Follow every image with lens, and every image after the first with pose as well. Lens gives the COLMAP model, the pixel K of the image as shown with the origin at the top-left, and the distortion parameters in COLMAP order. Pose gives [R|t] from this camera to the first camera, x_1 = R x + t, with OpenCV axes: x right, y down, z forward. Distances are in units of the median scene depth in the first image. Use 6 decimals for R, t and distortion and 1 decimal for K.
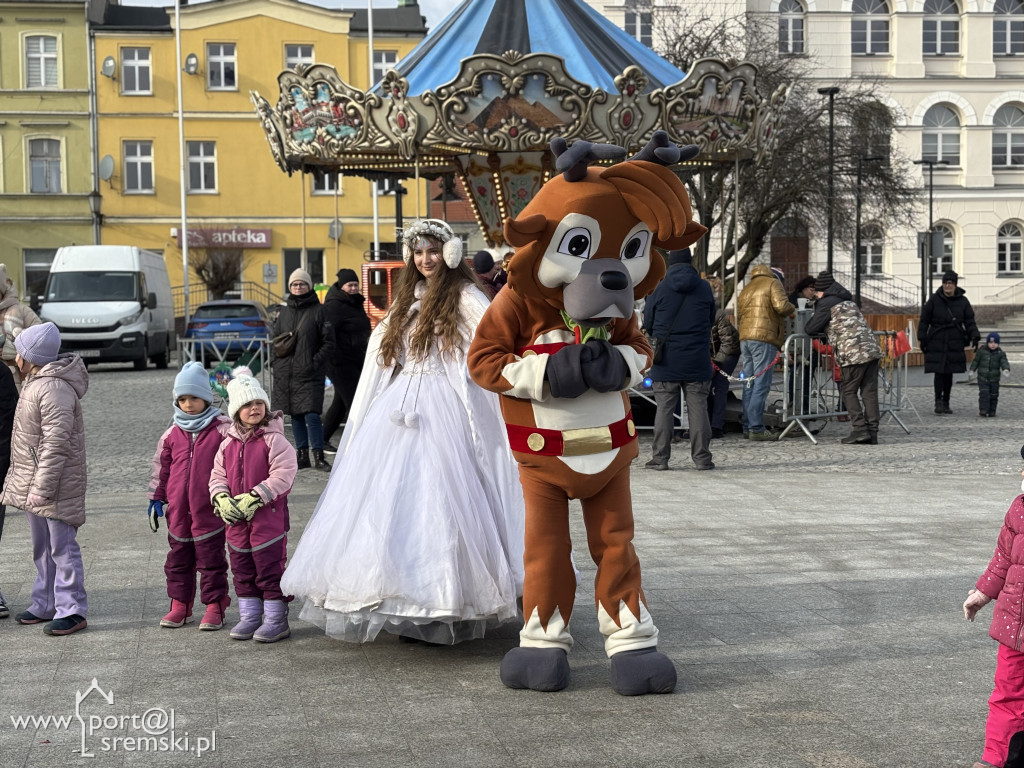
lens RADIAL K [[1393.4, 0, 512.0], [0, 1393.4, 384.0], [0, 0, 1]] dist [0.115164, -0.665029]
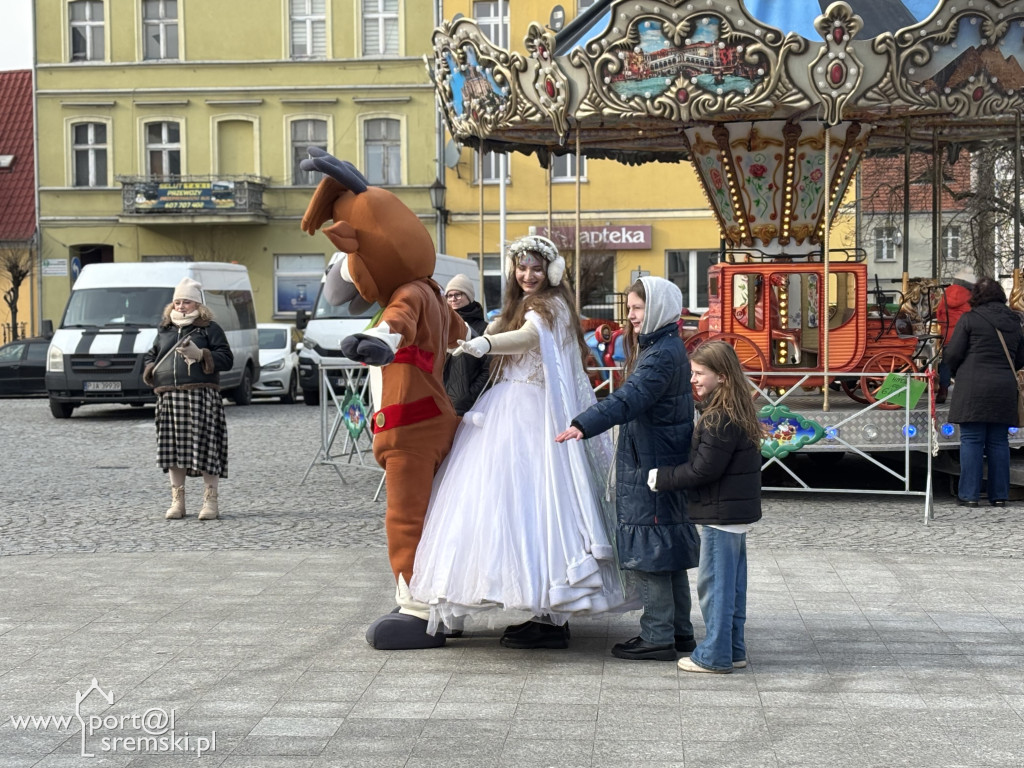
lens RADIAL K [[1822.0, 0, 512.0], [0, 1822.0, 384.0], [0, 0, 1]] dist [0.318147, -3.535824]
pose [[0.951370, 0.013344, -0.307761, 0.211979], [-0.020390, 0.999598, -0.019688, -0.002375], [0.307374, 0.025006, 0.951260, 0.025737]]
